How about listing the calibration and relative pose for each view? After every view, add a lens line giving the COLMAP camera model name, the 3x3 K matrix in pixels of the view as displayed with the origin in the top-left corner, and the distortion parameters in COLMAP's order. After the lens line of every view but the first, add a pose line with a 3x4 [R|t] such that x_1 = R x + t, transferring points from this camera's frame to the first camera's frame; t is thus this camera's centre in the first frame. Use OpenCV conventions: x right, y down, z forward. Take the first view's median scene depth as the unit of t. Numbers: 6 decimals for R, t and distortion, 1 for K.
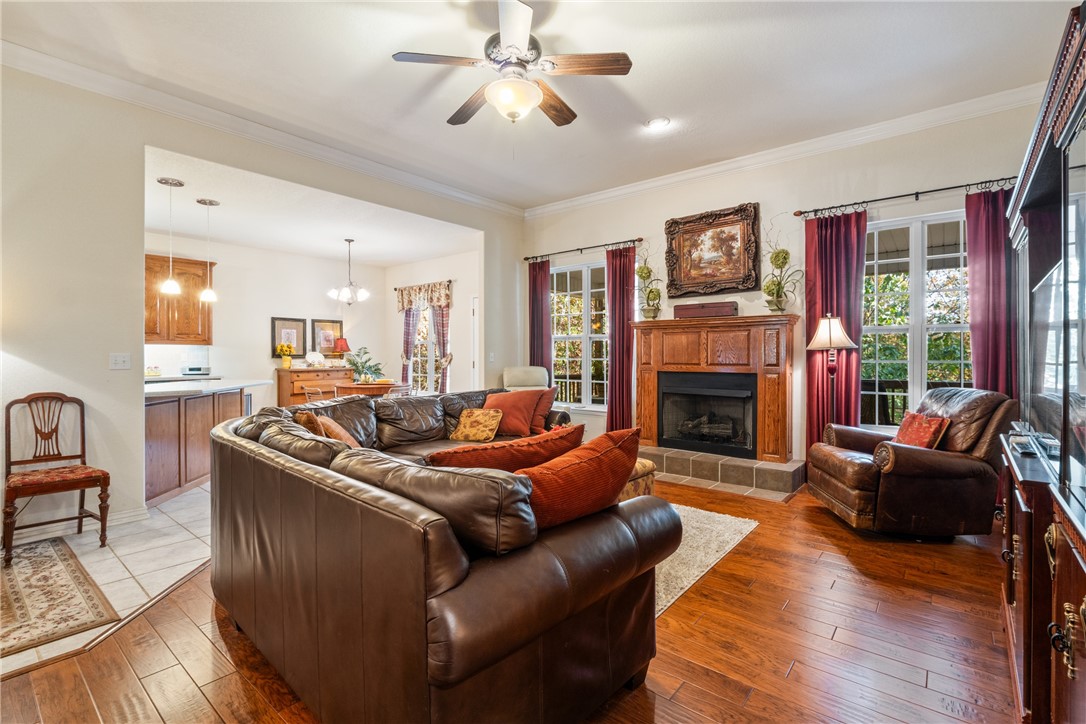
lens RADIAL K [[496.0, 0, 536.6], [0, 496.0, 355.7], [0, 0, 1]] dist [-0.012572, 0.001984]
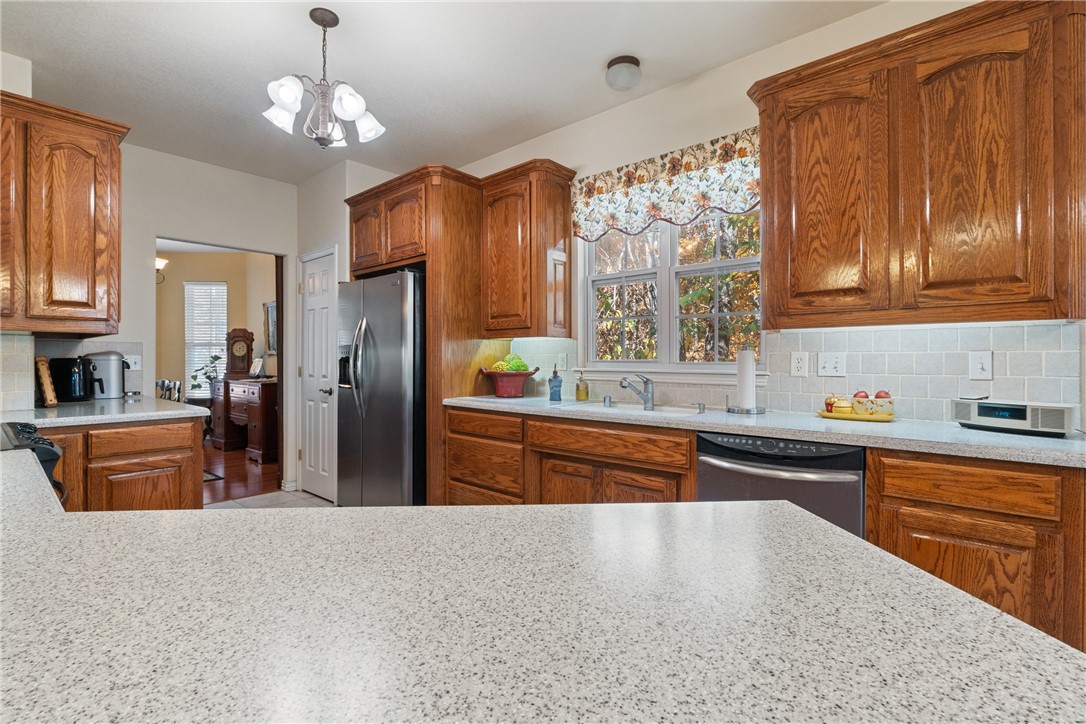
lens RADIAL K [[496.0, 0, 535.1], [0, 496.0, 358.0], [0, 0, 1]] dist [-0.012572, 0.001984]
pose [[-0.028513, -0.001523, -0.999592, -0.429196], [-0.007727, 0.999969, -0.001304, 0.000979], [0.999564, 0.007687, -0.028524, 0.777177]]
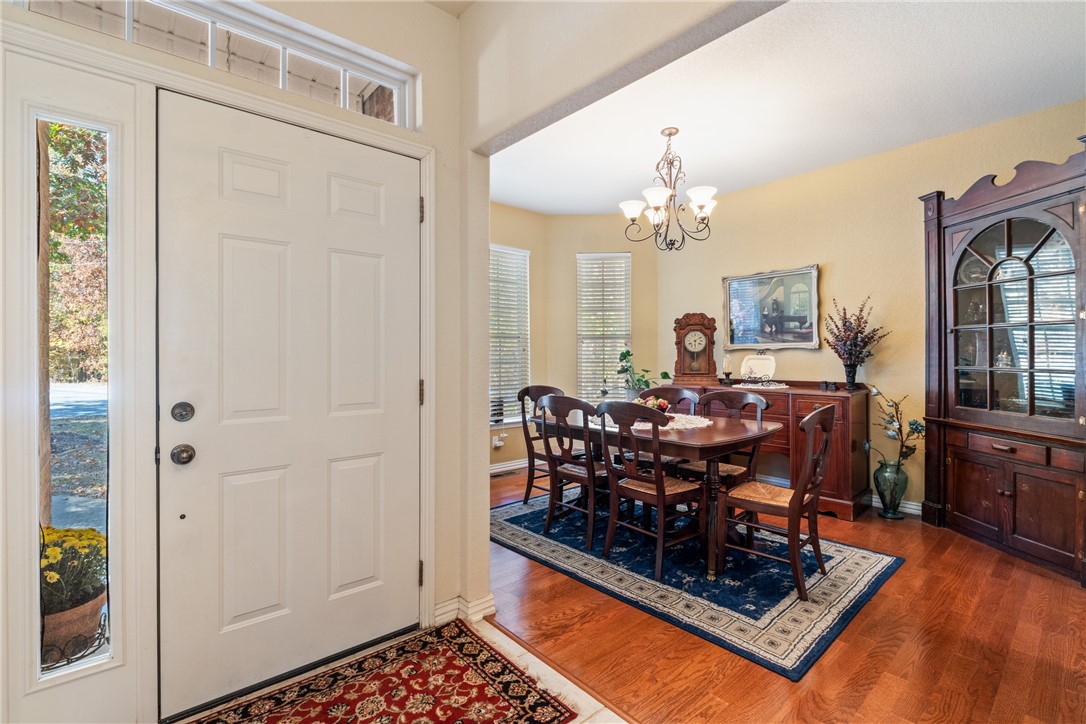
lens RADIAL K [[496.0, 0, 540.1], [0, 496.0, 357.9], [0, 0, 1]] dist [-0.012572, 0.001984]
pose [[-0.154414, 0.006365, -0.987986, -0.681578], [-0.000452, 0.999979, 0.006513, 0.005393], [0.988006, 0.001452, -0.154408, 0.001102]]
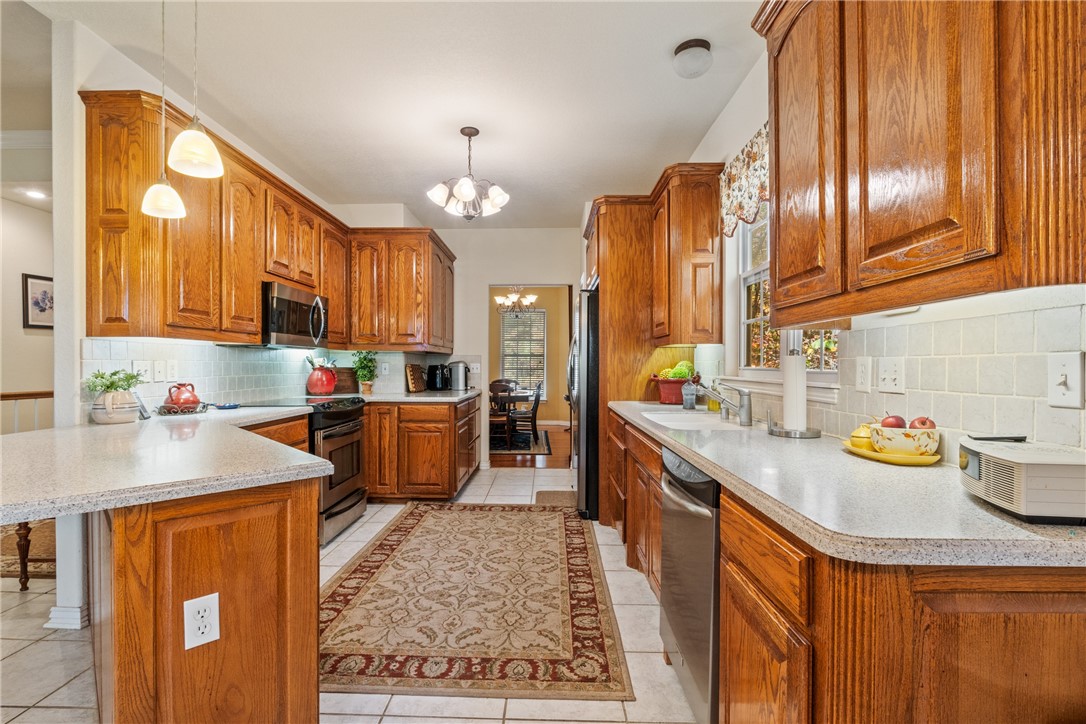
lens RADIAL K [[496.0, 0, 540.4], [0, 496.0, 366.8], [0, 0, 1]] dist [-0.012572, 0.001984]
pose [[-0.776881, -0.000029, -0.629647, -0.510578], [-0.006413, 0.999948, 0.007867, -0.001219], [0.629614, 0.010150, -0.776841, 1.062968]]
